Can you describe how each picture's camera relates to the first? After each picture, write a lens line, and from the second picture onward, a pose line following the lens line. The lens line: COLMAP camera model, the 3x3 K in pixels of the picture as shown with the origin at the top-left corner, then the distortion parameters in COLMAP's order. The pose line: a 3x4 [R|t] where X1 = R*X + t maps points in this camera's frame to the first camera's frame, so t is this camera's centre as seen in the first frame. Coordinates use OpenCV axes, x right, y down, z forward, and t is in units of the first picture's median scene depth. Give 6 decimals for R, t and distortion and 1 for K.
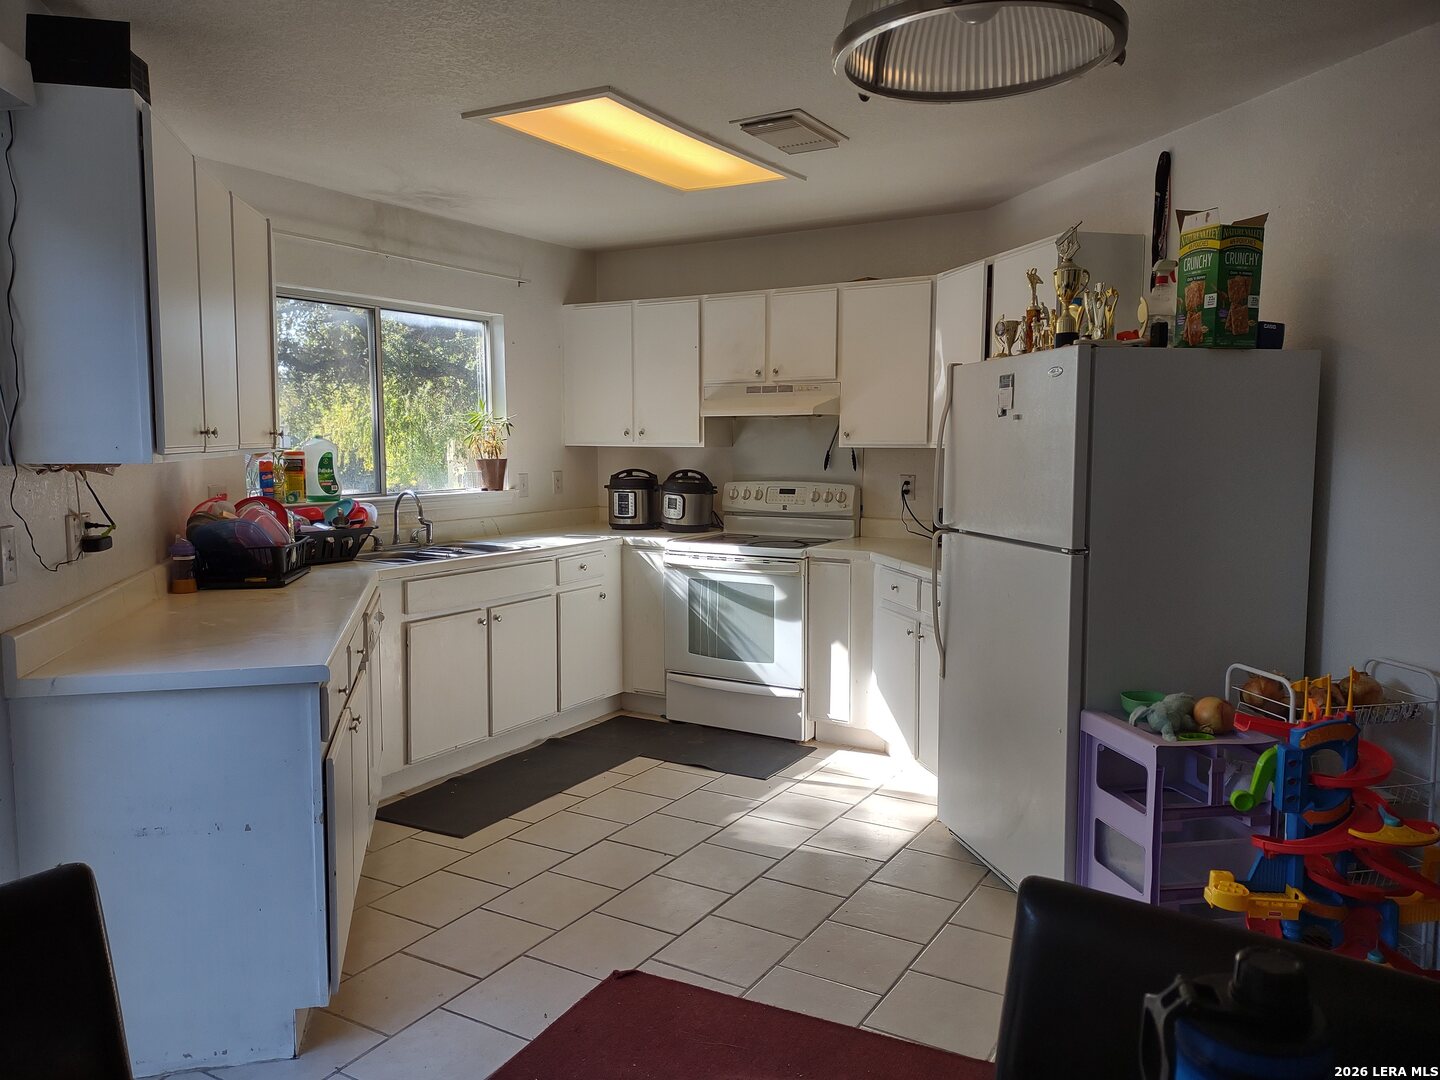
lens RADIAL K [[1077.8, 0, 729.2], [0, 1077.8, 534.1], [0, 0, 1]] dist [0.073607, -0.082408]
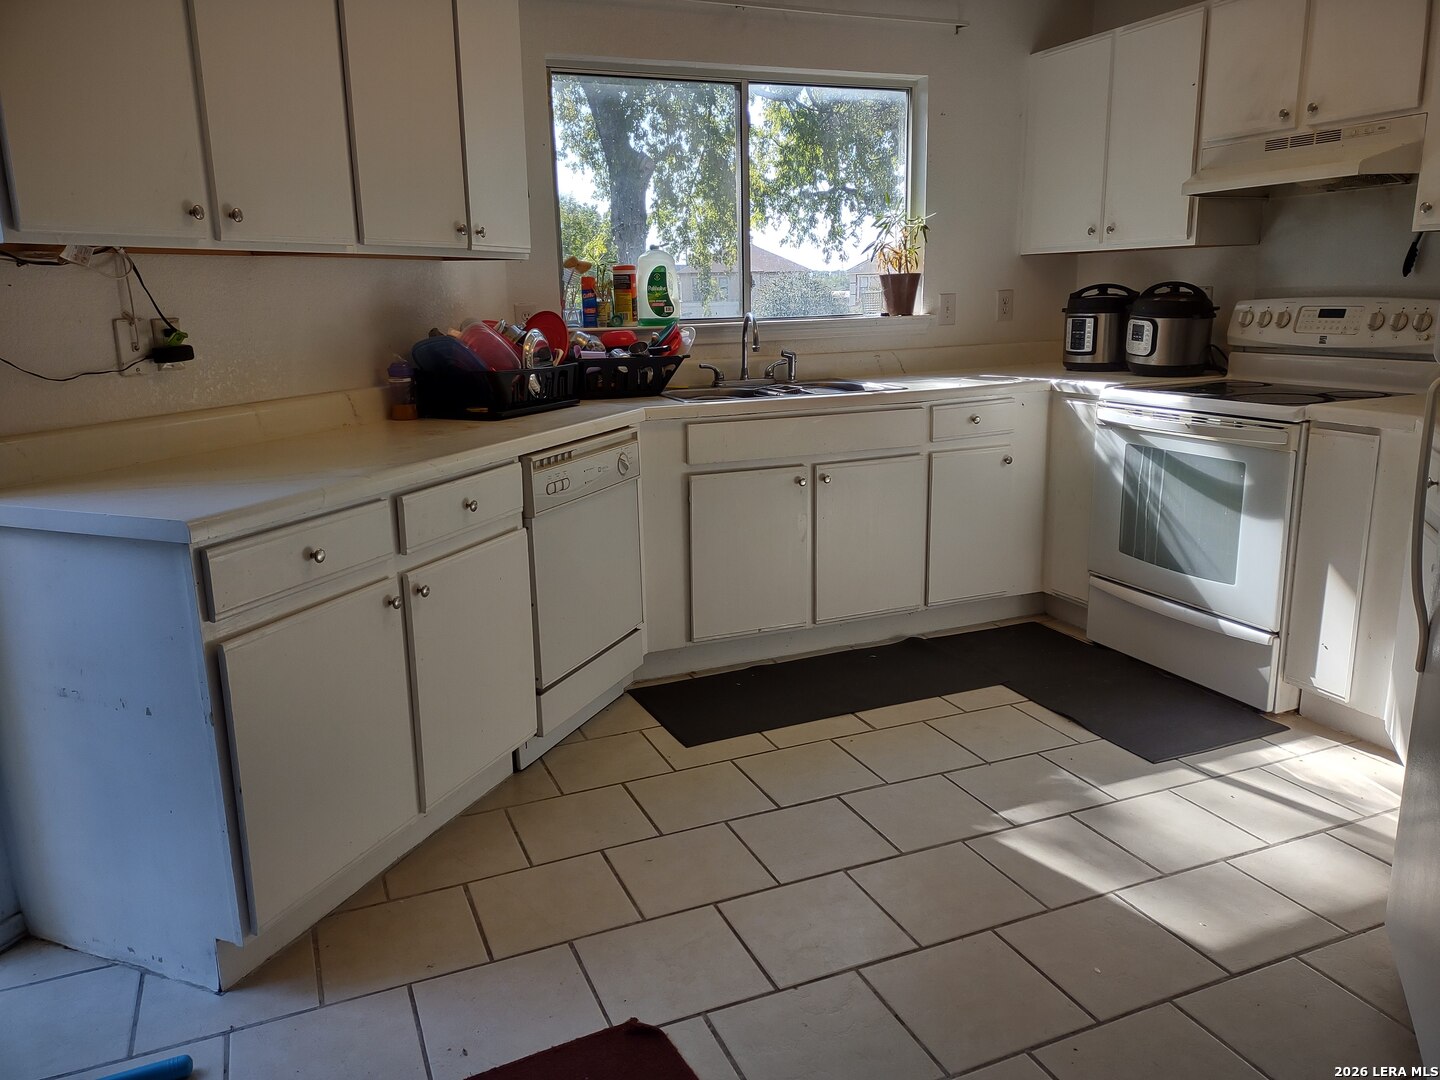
lens RADIAL K [[1077.8, 0, 712.1], [0, 1077.8, 536.8], [0, 0, 1]] dist [0.073607, -0.082408]
pose [[0.799629, 0.117231, -0.588939, 0.170167], [-0.032081, 0.987698, 0.153049, 0.002632], [0.599636, -0.103489, 0.793553, 0.304642]]
